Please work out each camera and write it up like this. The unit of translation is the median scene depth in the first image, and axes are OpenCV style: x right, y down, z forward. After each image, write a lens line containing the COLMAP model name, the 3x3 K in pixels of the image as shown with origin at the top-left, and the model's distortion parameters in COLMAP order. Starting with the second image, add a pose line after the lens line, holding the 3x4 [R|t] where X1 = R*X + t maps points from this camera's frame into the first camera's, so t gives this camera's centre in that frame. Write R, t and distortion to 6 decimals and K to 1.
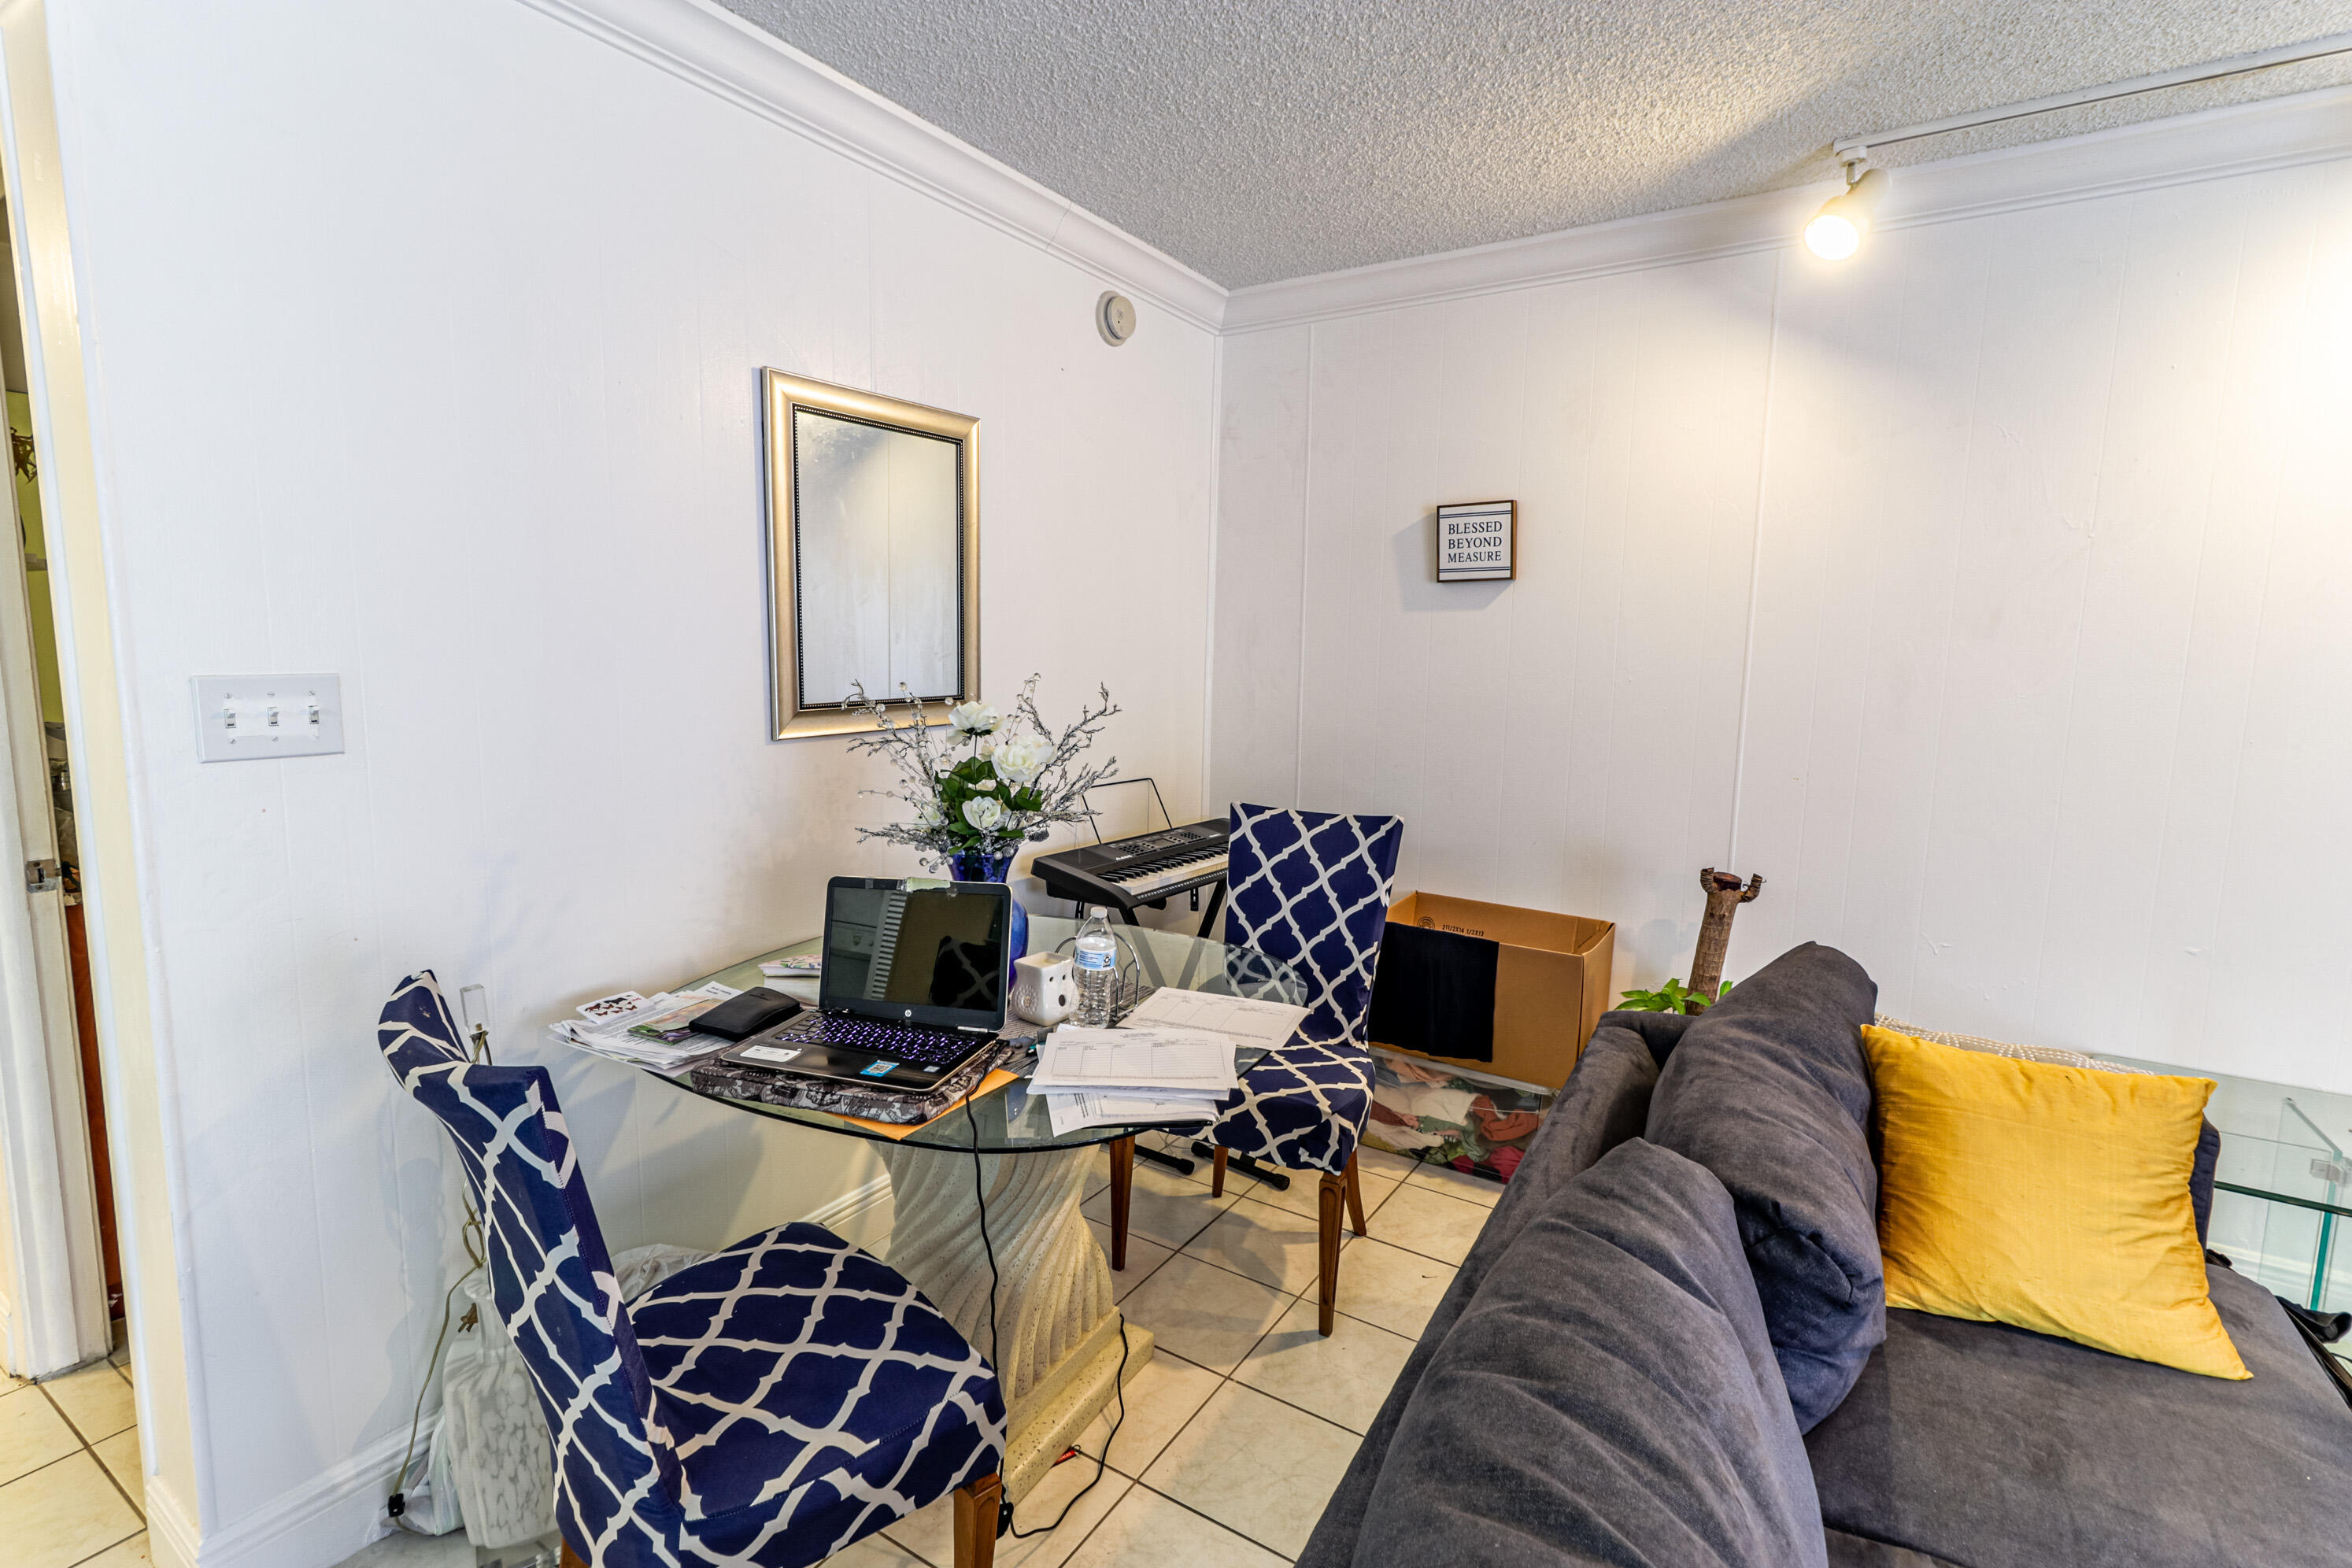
lens RADIAL K [[1095.4, 0, 1171.6], [0, 1095.4, 769.6], [0, 0, 1]] dist [0.002132, 0.000812]
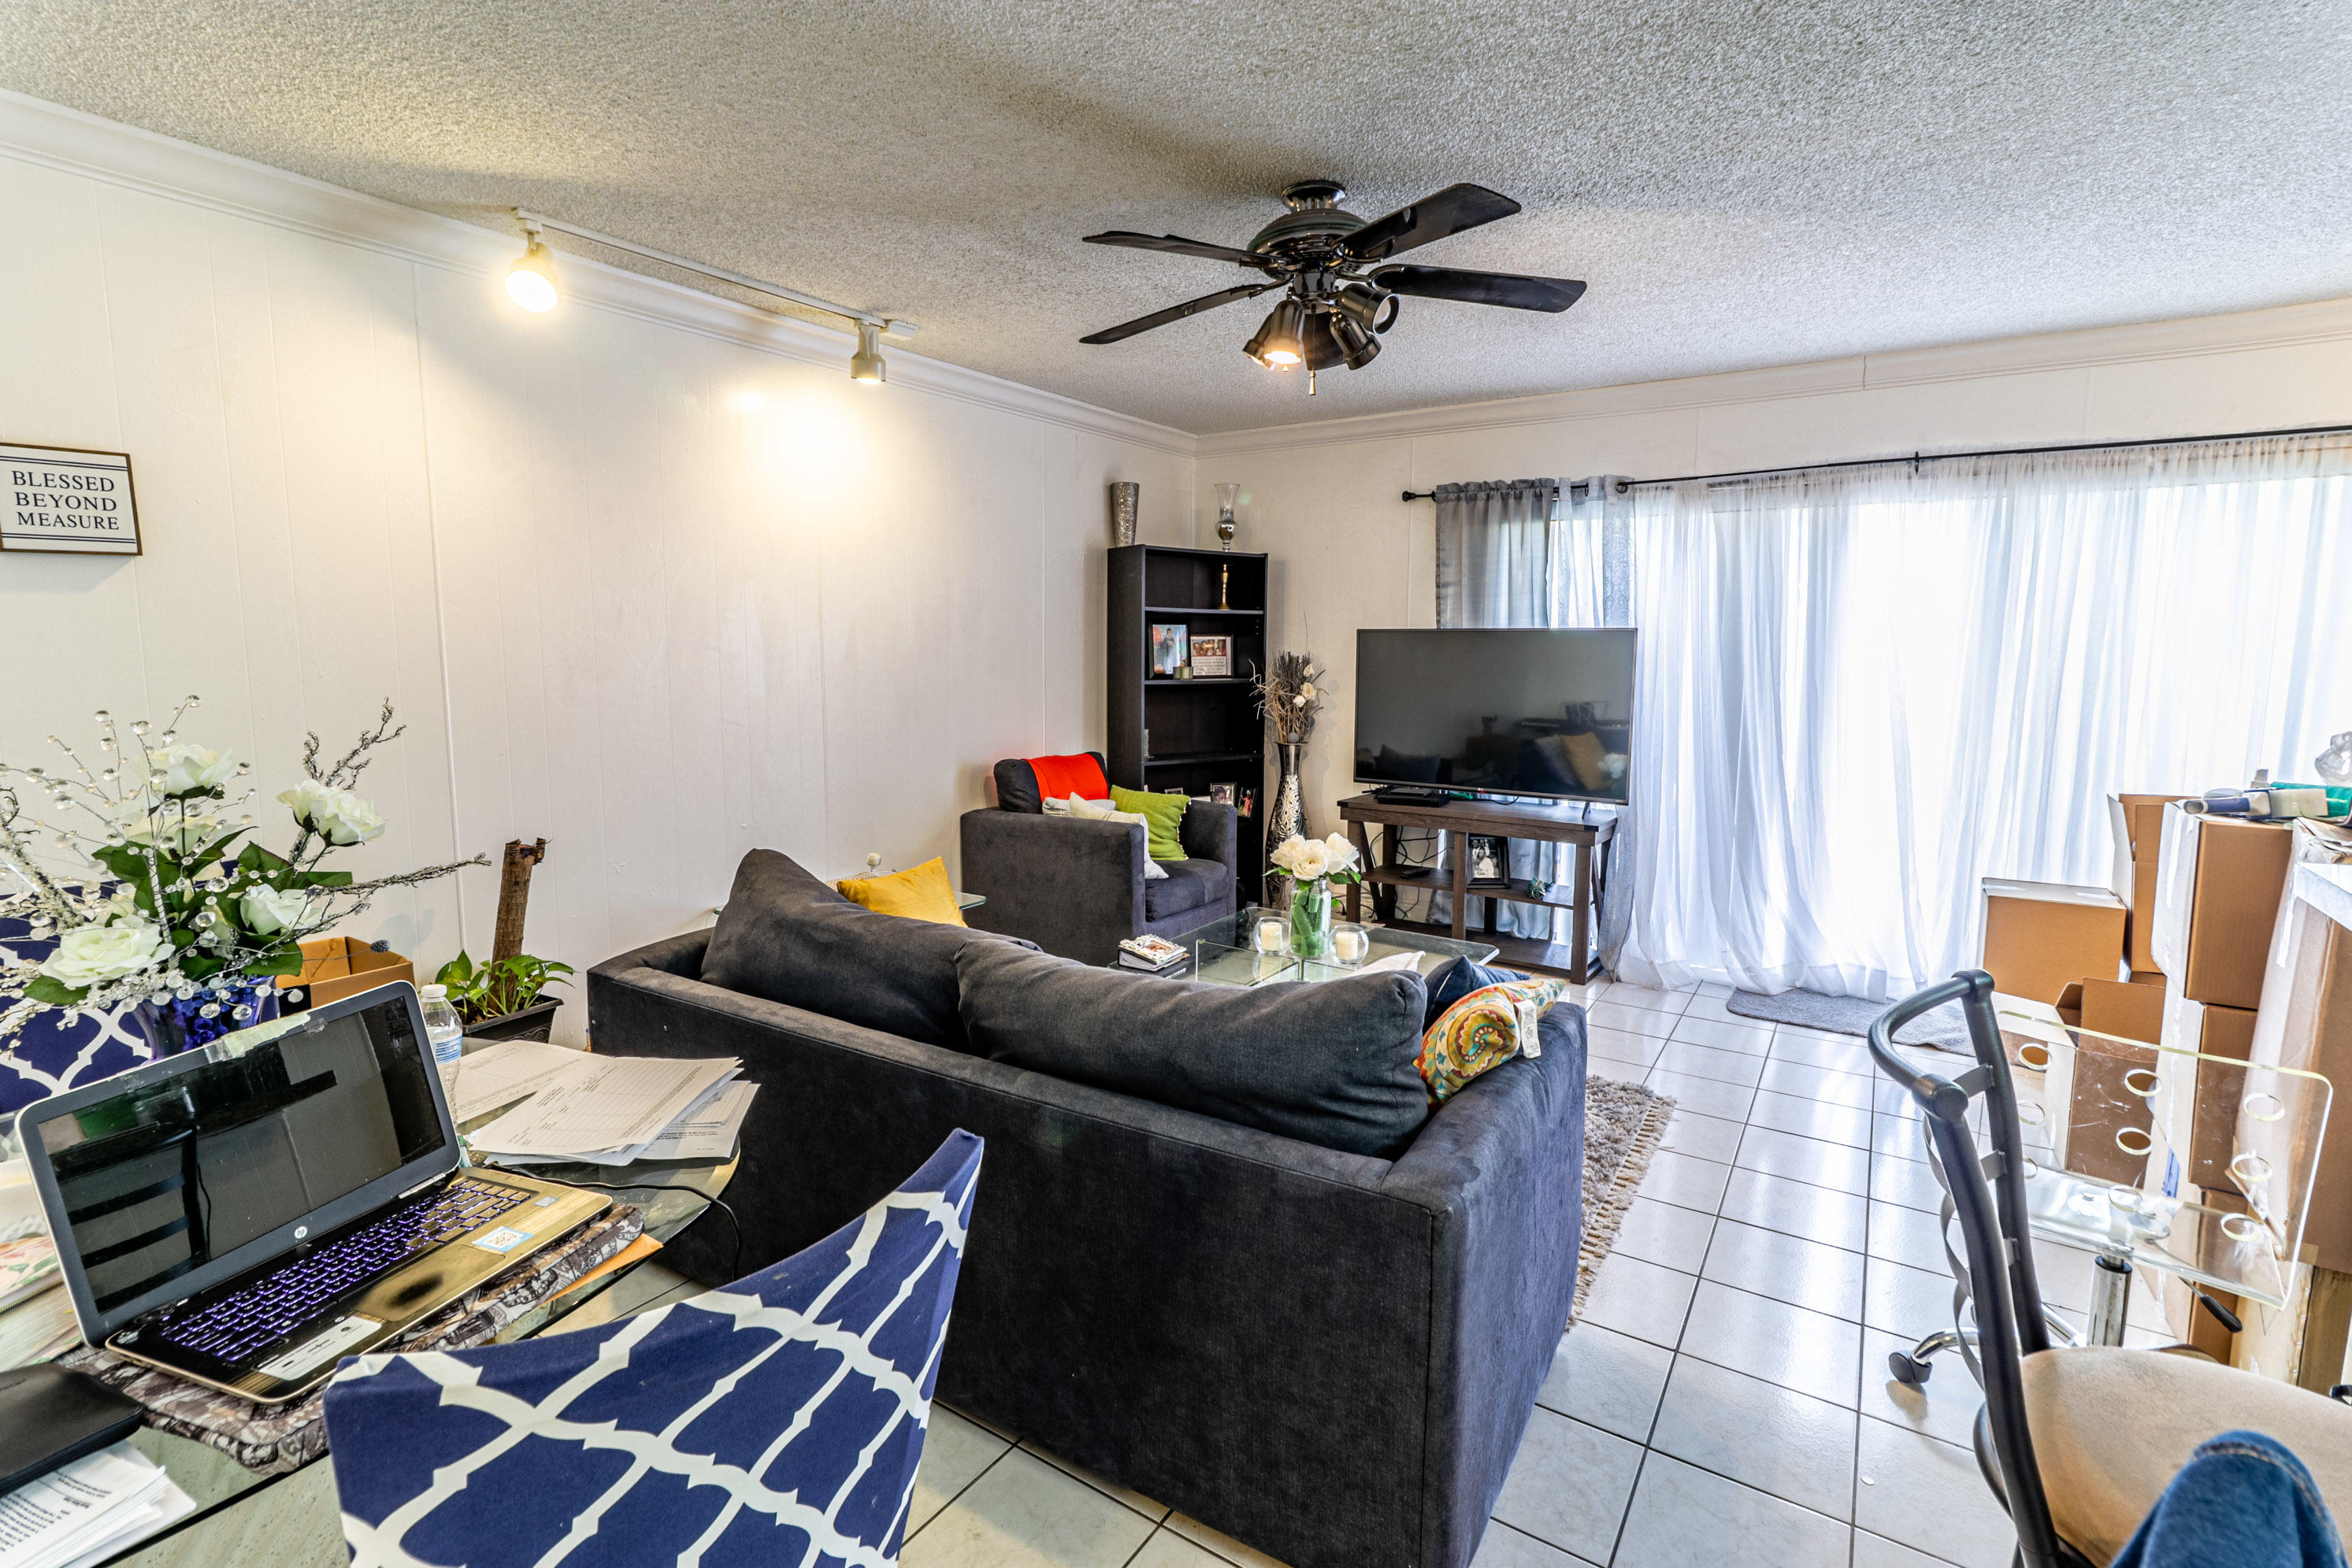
lens RADIAL K [[1095.3, 0, 1171.6], [0, 1095.3, 769.6], [0, 0, 1]] dist [0.002132, 0.000812]
pose [[0.014905, -0.139217, 0.990150, -0.484450], [0.118767, 0.983496, 0.136493, -0.041896], [-0.992810, 0.115562, 0.031194, 0.258483]]
